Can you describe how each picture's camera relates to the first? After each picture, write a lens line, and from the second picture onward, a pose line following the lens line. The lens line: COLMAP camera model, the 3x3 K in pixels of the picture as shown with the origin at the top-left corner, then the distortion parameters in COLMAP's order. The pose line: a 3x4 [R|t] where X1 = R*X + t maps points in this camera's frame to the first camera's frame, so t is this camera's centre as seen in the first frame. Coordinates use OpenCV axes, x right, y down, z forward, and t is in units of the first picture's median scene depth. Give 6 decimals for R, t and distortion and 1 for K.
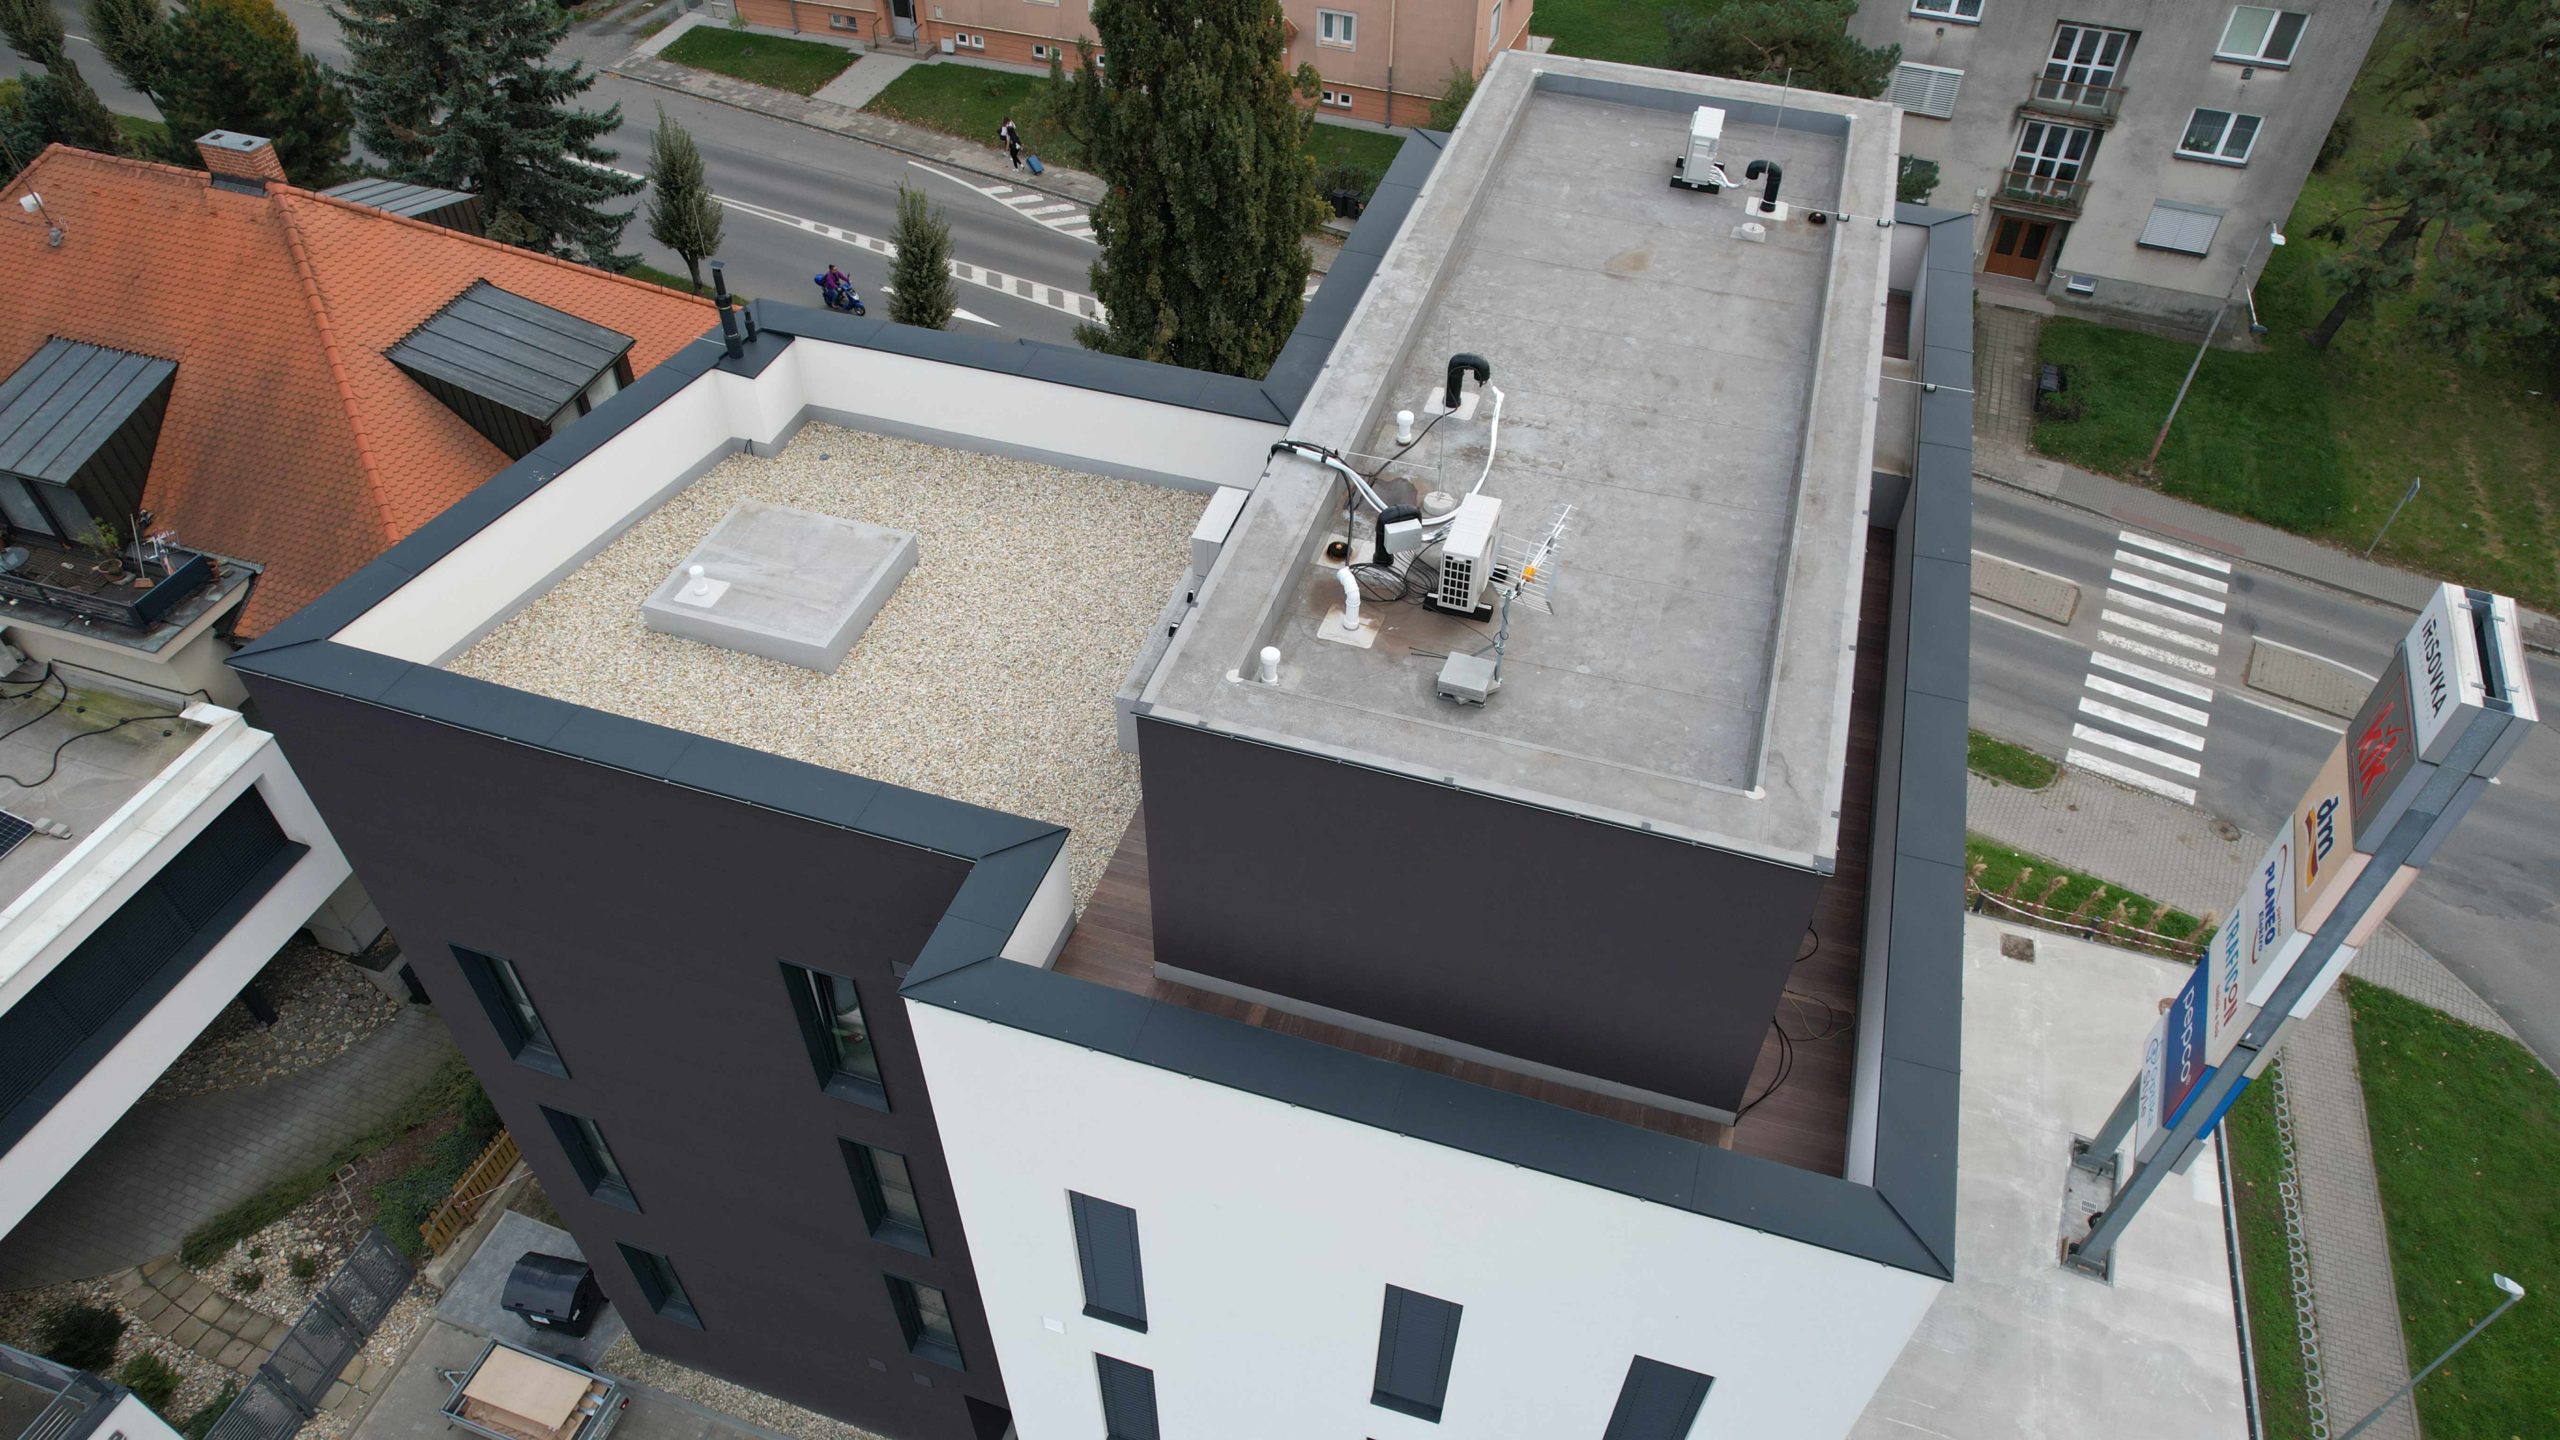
lens RADIAL K [[1635.4, 0, 1281.7], [0, 1635.4, 741.9], [0, 0, 1]] dist [-0.103229, 0.095786]
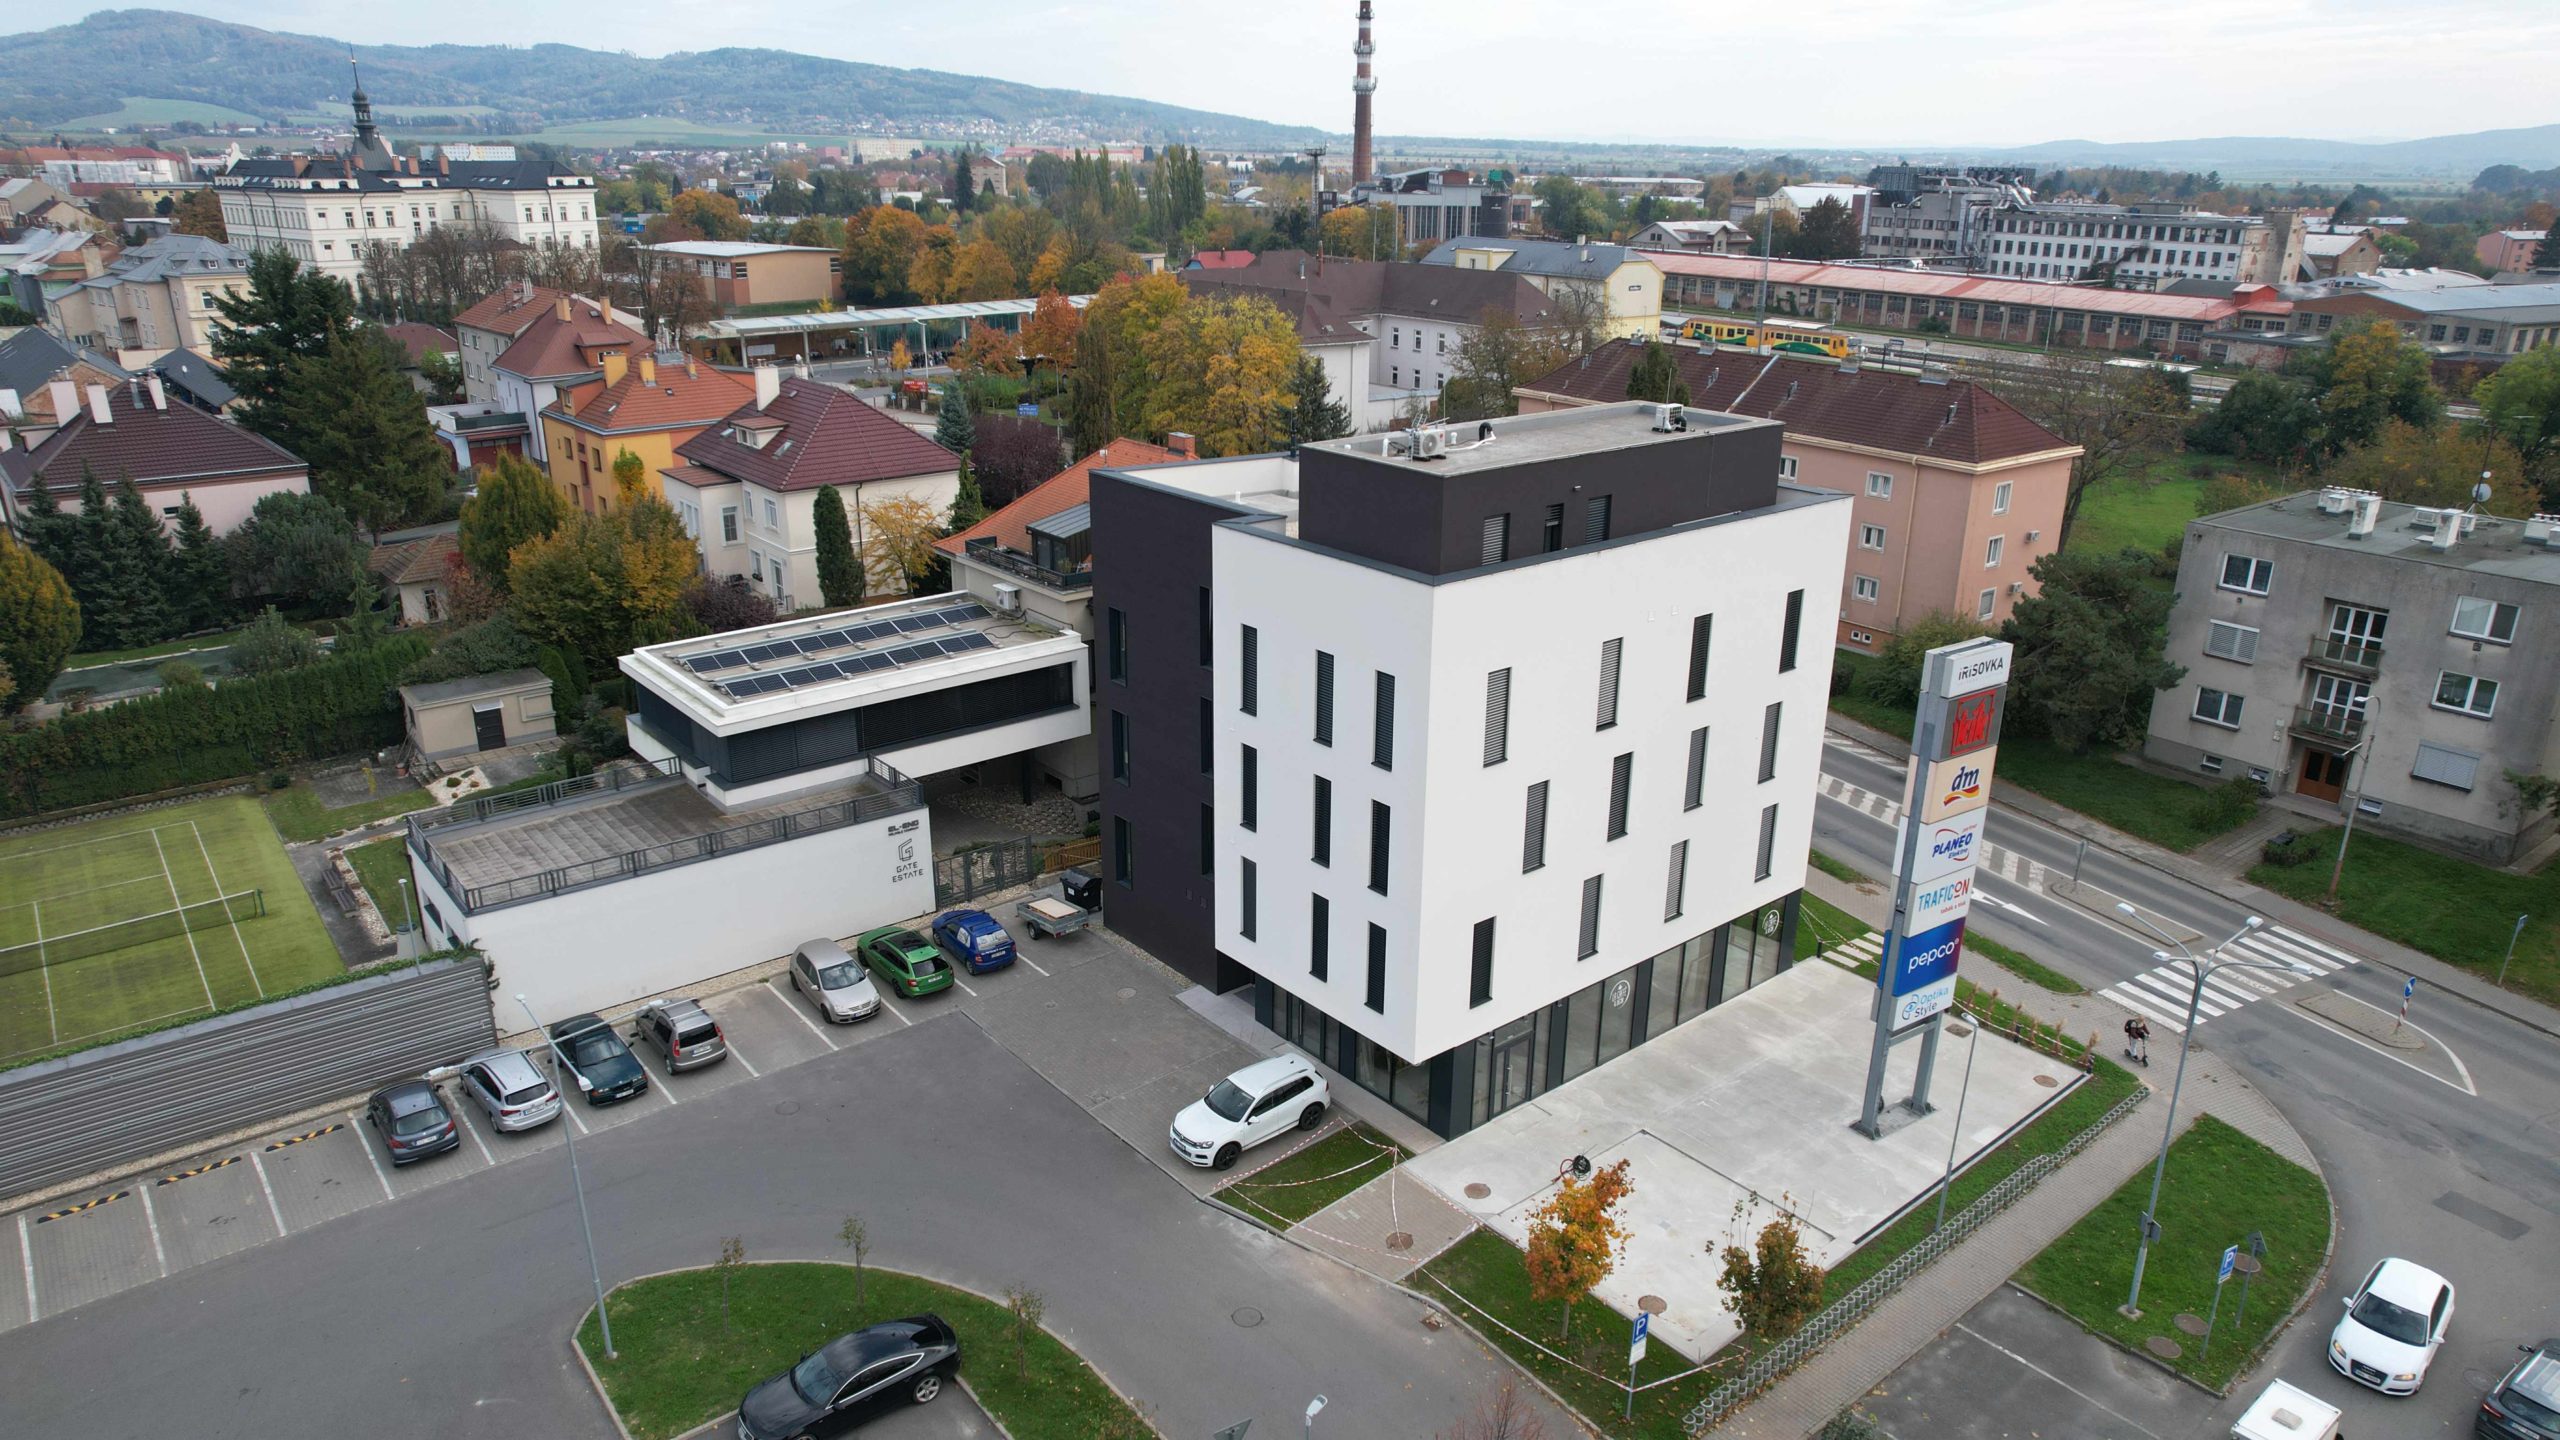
lens RADIAL K [[1635.4, 0, 1281.7], [0, 1635.4, 741.9], [0, 0, 1]] dist [-0.103229, 0.095786]
pose [[0.838076, 0.180769, -0.514735, 0.470407], [-0.382363, 0.867622, -0.317853, 0.437036], [0.389137, 0.463200, 0.796252, -0.384538]]
